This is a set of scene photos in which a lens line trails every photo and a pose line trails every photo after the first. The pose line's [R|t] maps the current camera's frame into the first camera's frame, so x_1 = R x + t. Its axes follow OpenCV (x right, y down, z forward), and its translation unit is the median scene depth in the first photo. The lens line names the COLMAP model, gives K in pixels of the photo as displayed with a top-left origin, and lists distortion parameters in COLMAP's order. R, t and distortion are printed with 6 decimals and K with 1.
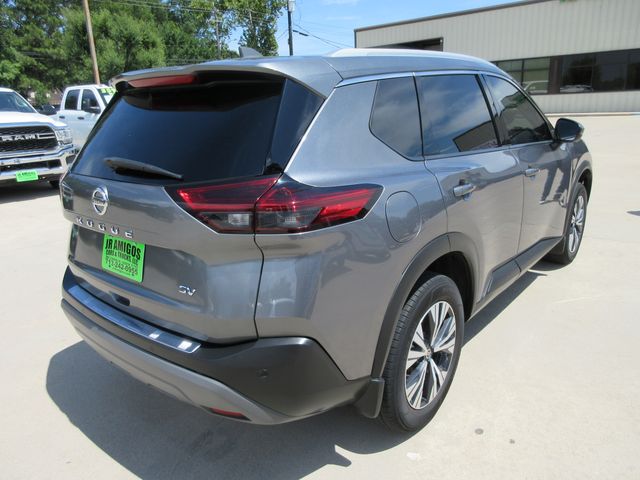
lens RADIAL K [[475.8, 0, 317.4], [0, 475.8, 238.6], [0, 0, 1]] dist [0.000750, 0.002326]
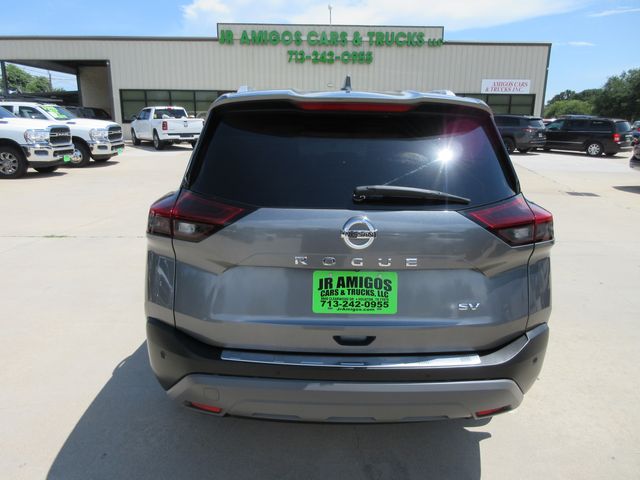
lens RADIAL K [[475.8, 0, 317.4], [0, 475.8, 238.6], [0, 0, 1]] dist [0.000750, 0.002326]
pose [[0.762387, -0.103322, 0.638819, -1.051290], [0.135806, 0.990734, -0.001835, -0.075427], [-0.632710, 0.088154, 0.769355, 0.336597]]
